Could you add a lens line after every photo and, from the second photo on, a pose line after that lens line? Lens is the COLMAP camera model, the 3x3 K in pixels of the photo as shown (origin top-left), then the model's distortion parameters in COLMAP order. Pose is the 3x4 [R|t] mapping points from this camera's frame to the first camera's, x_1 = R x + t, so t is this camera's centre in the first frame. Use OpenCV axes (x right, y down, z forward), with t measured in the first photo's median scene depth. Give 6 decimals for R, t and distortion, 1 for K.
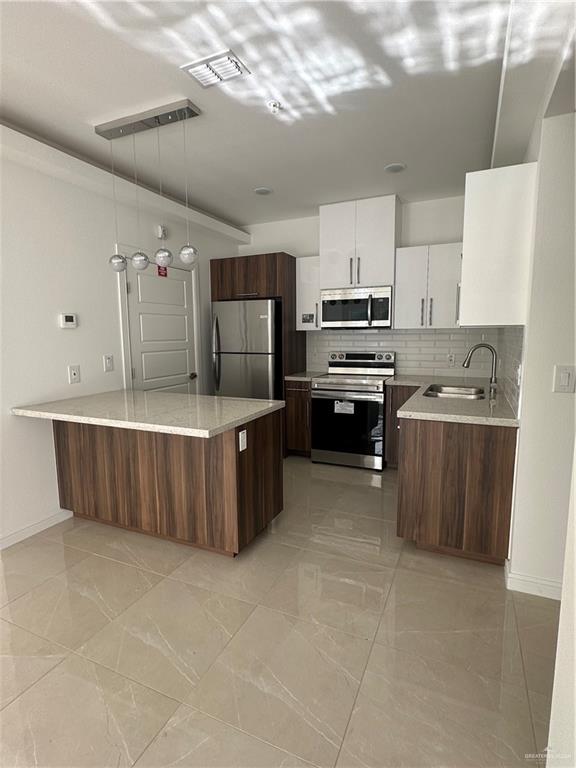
lens RADIAL K [[399.4, 0, 288.0], [0, 399.4, 384.0], [0, 0, 1]] dist [-0.000072, 0.000091]
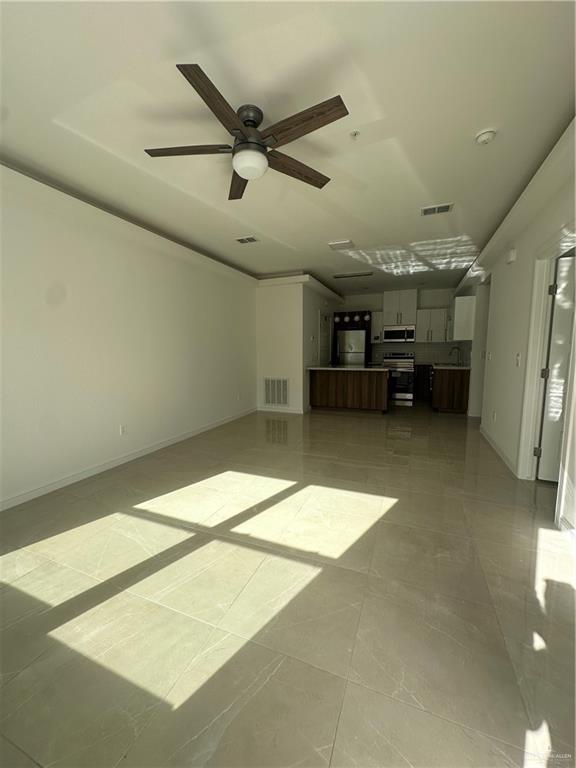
lens RADIAL K [[308.2, 0, 288.0], [0, 308.2, 384.0], [0, 0, 1]] dist [-0.000004, 0.000013]
pose [[0.999317, -0.003299, 0.036805, -0.597211], [0.003824, 0.999892, -0.014201, 0.143155], [-0.036754, 0.014333, 0.999222, -0.867971]]
